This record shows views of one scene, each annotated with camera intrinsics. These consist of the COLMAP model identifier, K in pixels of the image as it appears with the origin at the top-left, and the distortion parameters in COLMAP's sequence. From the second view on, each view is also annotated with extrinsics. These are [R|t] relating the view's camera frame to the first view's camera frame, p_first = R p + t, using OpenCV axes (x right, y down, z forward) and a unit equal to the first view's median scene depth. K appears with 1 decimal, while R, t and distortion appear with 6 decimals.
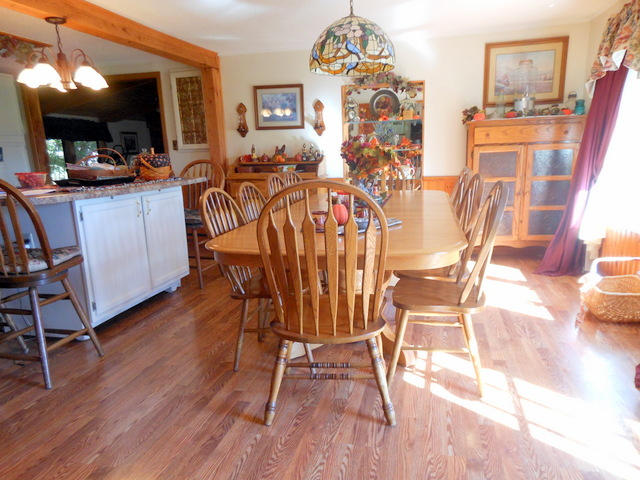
lens RADIAL K [[467.0, 0, 318.7], [0, 467.0, 243.4], [0, 0, 1]] dist [0.037719, -0.007577]
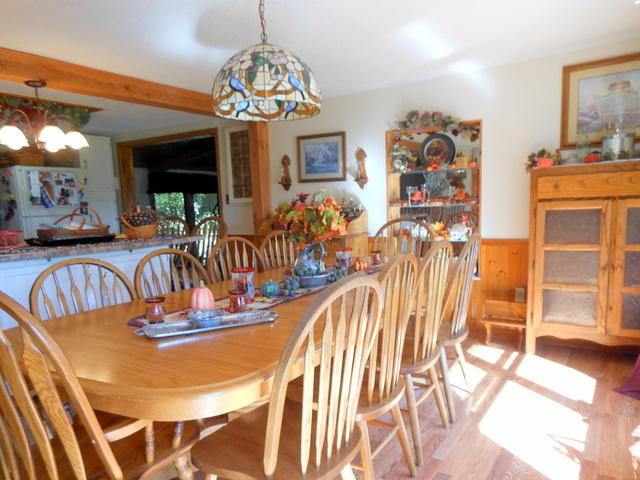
lens RADIAL K [[467.0, 0, 310.2], [0, 467.0, 253.0], [0, 0, 1]] dist [0.037719, -0.007577]
pose [[0.941986, 0.035534, -0.333766, 0.235886], [-0.061745, 0.995756, -0.068250, -0.051049], [0.329925, 0.084899, 0.940182, 0.181535]]
